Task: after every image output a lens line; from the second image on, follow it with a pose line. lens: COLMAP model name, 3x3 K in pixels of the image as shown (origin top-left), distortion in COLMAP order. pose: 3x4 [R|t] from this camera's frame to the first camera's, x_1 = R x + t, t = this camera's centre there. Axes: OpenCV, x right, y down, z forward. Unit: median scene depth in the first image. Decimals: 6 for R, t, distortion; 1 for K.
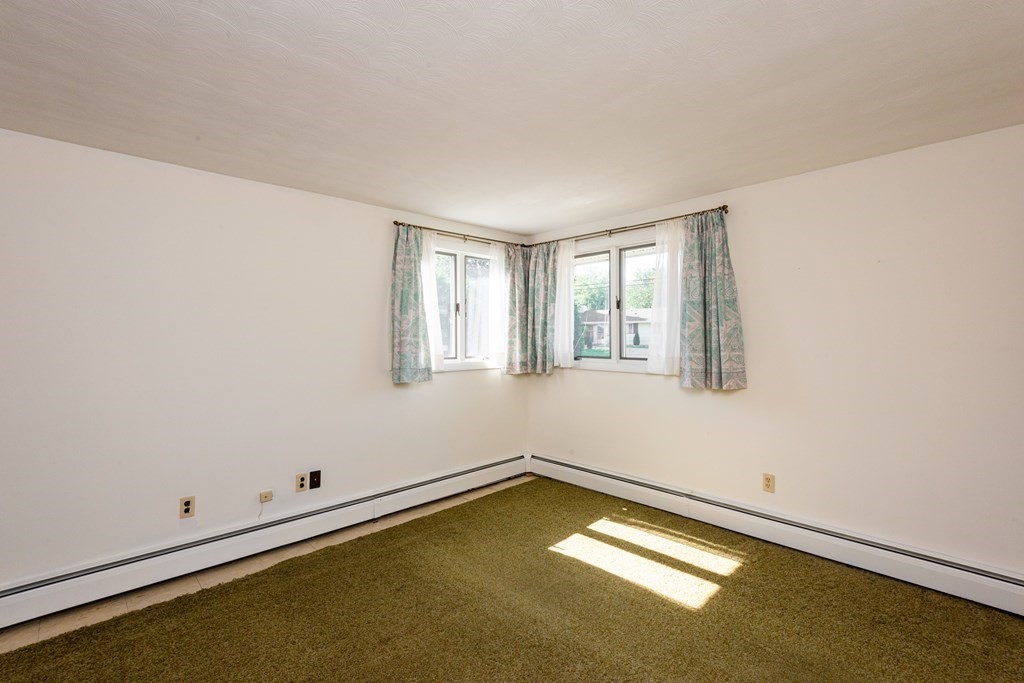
lens RADIAL K [[454.7, 0, 517.7], [0, 454.7, 332.6], [0, 0, 1]] dist [0.025172, -0.012899]
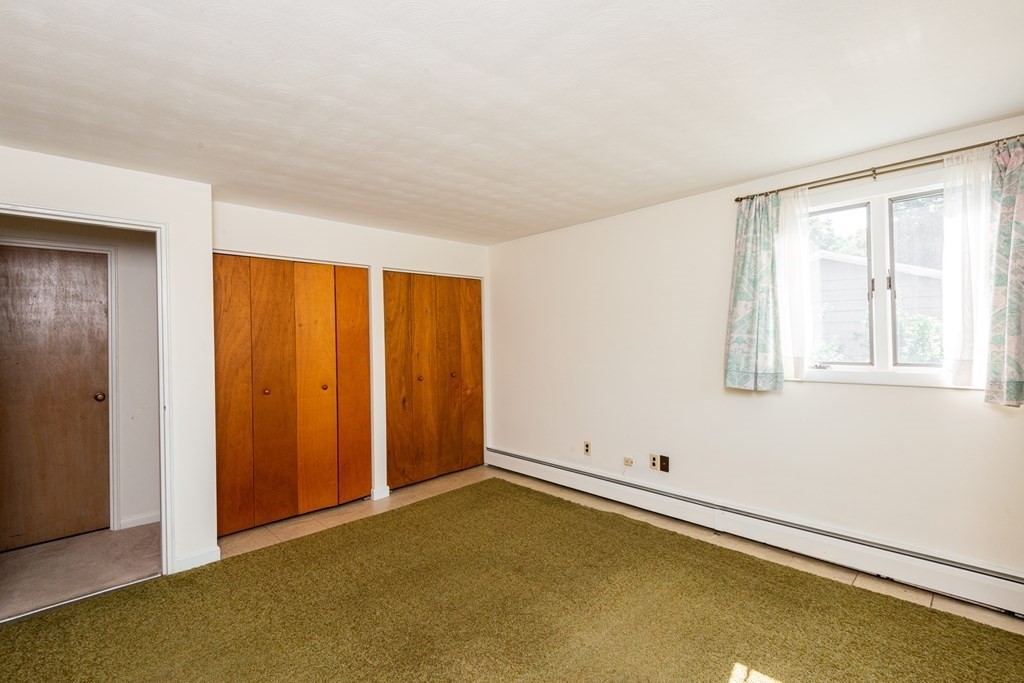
lens RADIAL K [[454.7, 0, 517.7], [0, 454.7, 332.6], [0, 0, 1]] dist [0.025172, -0.012899]
pose [[0.017811, -0.007764, -0.999811, 0.589467], [0.026359, 0.999626, -0.007293, 0.003718], [0.999494, -0.026224, 0.018009, 0.574104]]
